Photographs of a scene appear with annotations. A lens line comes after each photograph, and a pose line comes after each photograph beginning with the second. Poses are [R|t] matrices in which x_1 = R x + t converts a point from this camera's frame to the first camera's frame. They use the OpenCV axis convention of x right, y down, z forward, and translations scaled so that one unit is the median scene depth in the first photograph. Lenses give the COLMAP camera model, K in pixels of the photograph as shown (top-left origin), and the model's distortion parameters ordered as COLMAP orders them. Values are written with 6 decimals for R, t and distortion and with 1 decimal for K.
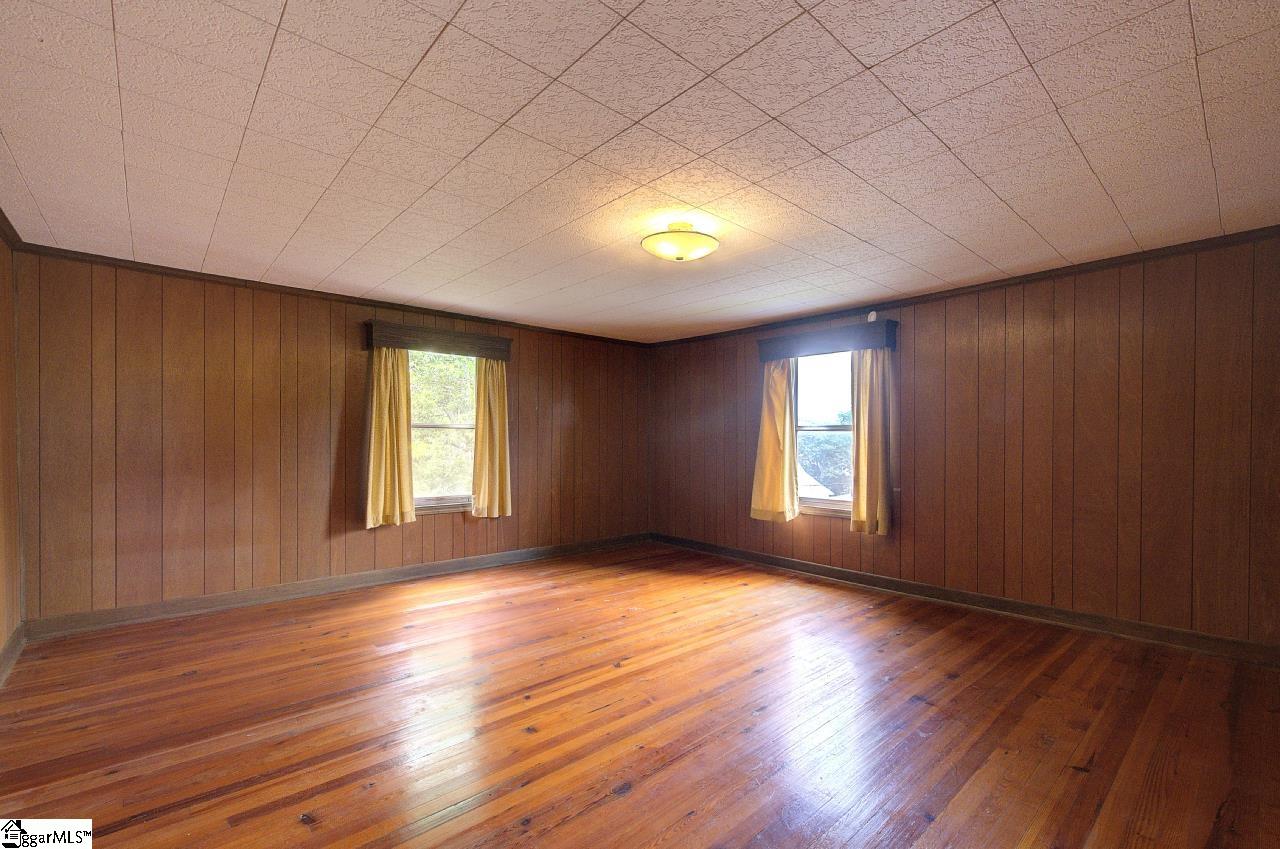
lens RADIAL K [[549.5, 0, 648.1], [0, 549.5, 433.4], [0, 0, 1]] dist [0.001820, 0.000842]
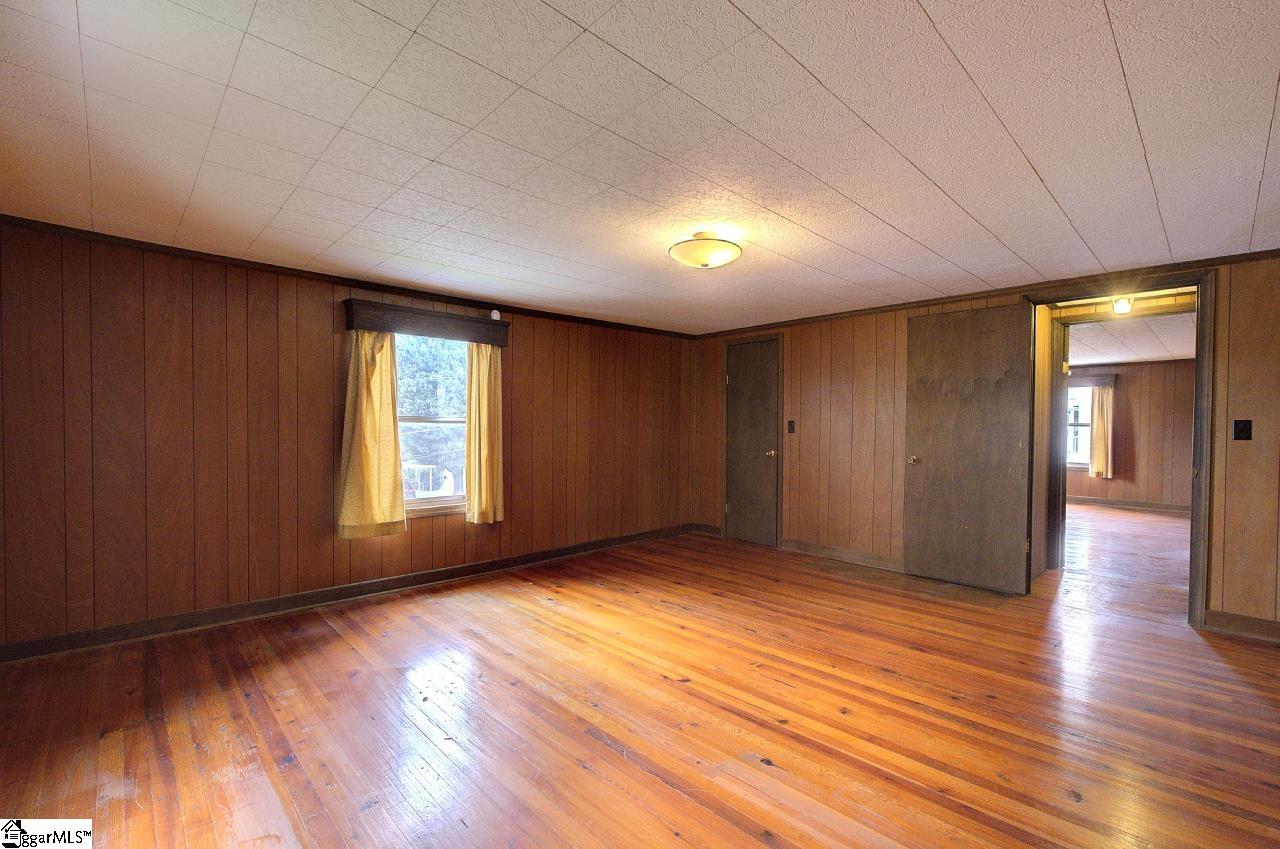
lens RADIAL K [[549.5, 0, 648.2], [0, 549.5, 433.4], [0, 0, 1]] dist [0.001820, 0.000842]
pose [[-0.037086, -0.004912, 0.999300, -0.641714], [-0.017386, 0.999840, 0.004270, 0.003733], [-0.999161, -0.017216, -0.037166, 0.730298]]
